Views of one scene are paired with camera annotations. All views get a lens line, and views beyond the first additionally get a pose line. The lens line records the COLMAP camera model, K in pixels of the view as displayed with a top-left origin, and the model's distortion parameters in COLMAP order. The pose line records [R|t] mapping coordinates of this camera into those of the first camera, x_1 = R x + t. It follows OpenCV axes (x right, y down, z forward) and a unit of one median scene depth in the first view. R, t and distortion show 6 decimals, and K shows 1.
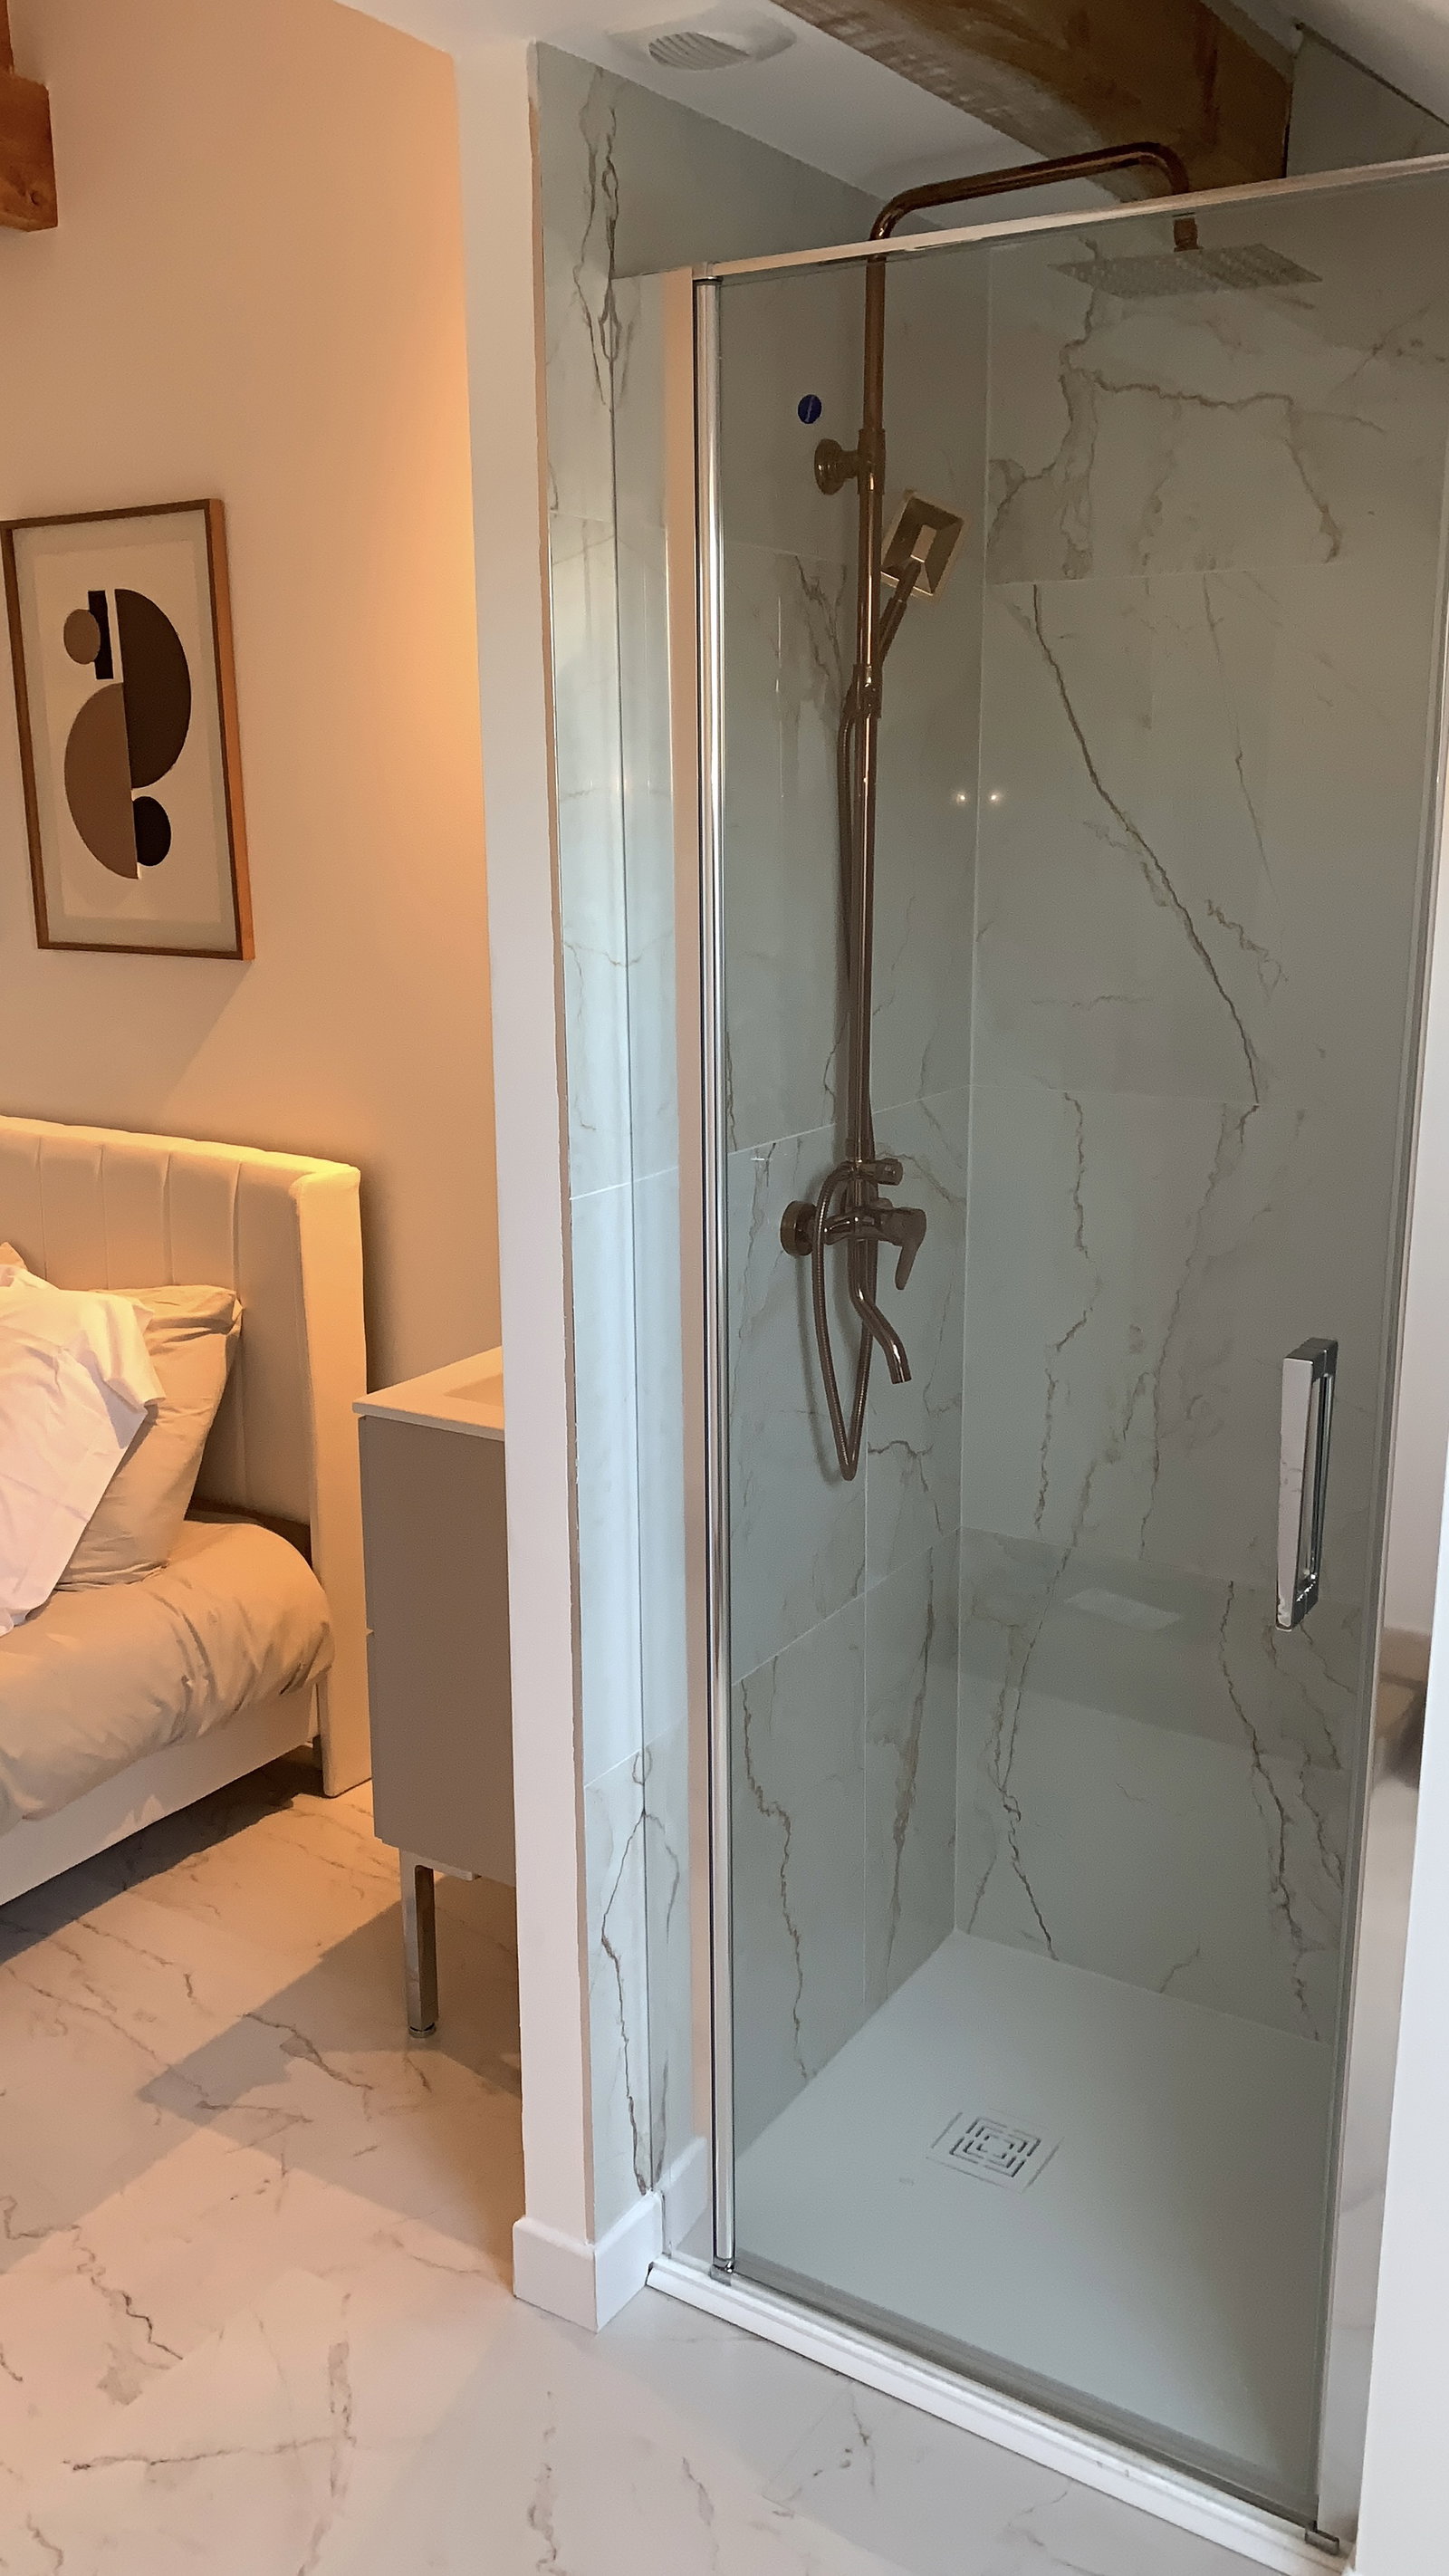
lens RADIAL K [[2081.3, 0, 724.5], [0, 2081.3, 1288.0], [0, 0, 1]] dist [0.025341, -0.050492]
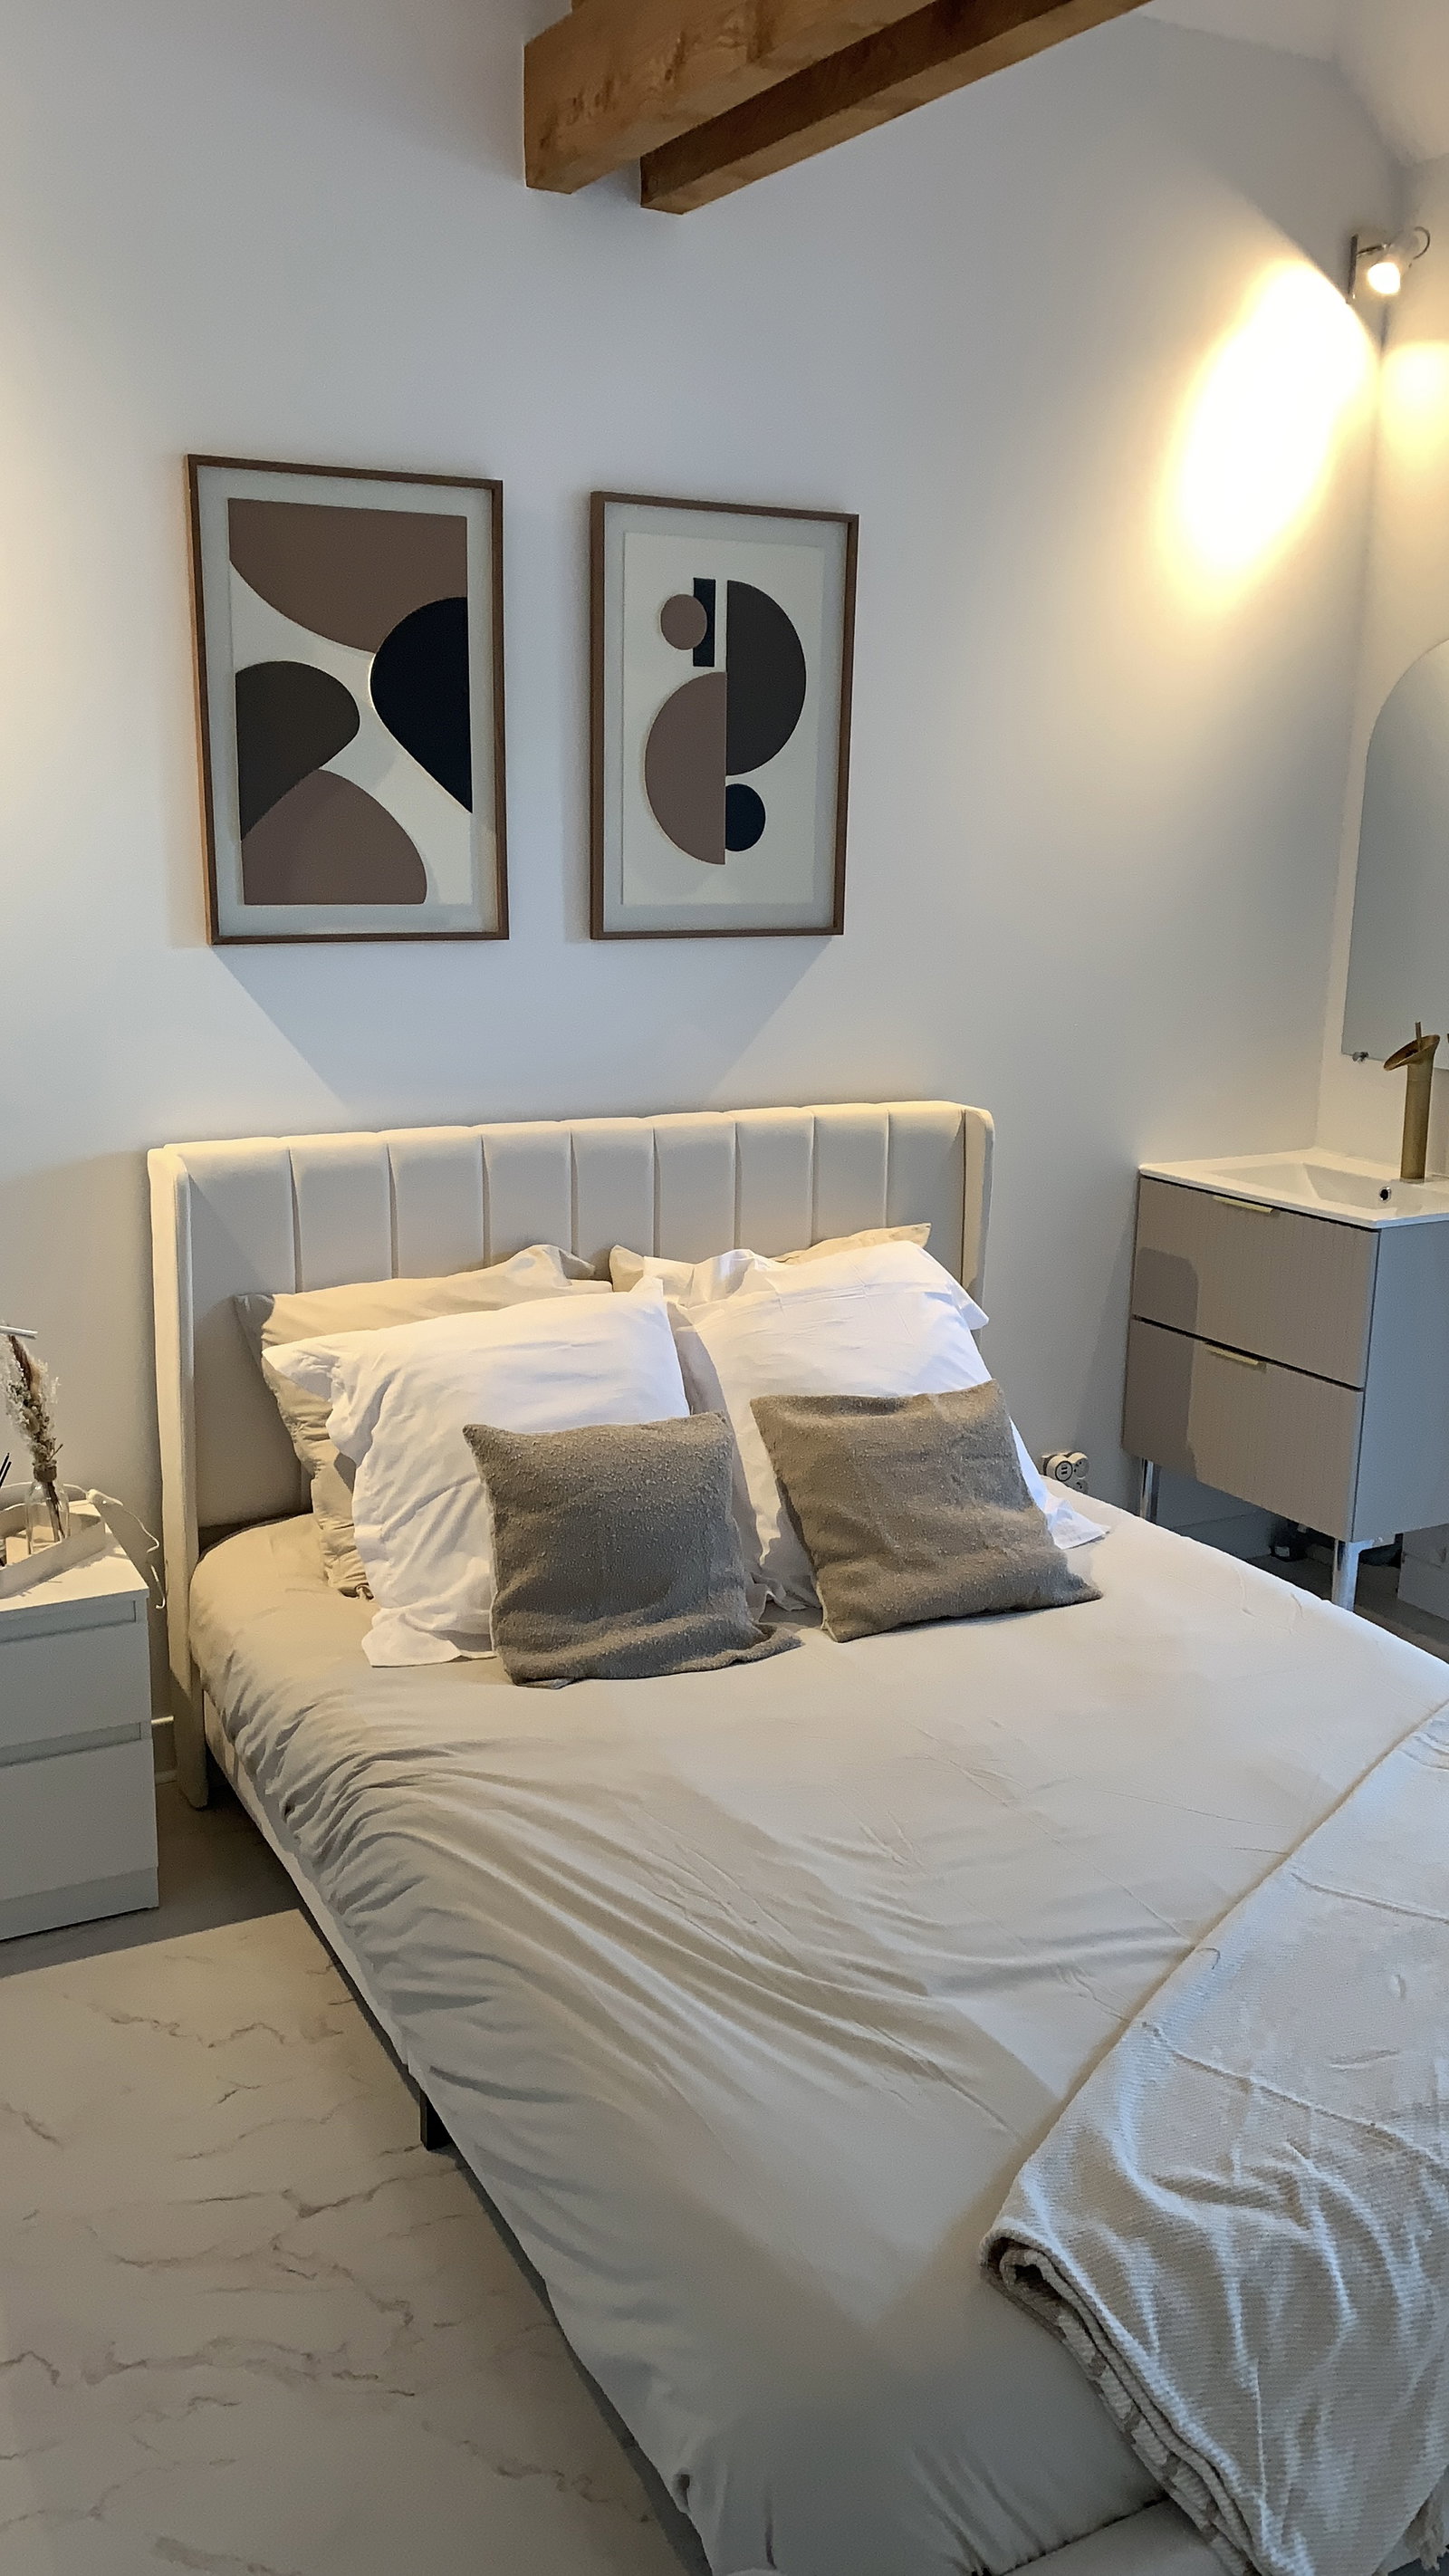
lens RADIAL K [[2051.3, 0, 715.9], [0, 2051.3, 1302.3], [0, 0, 1]] dist [0.053908, -0.147311]
pose [[0.490219, -0.180108, 0.852787, -1.333553], [0.193565, 0.976481, 0.094963, -0.091514], [-0.849834, 0.118517, 0.513552, 0.568843]]
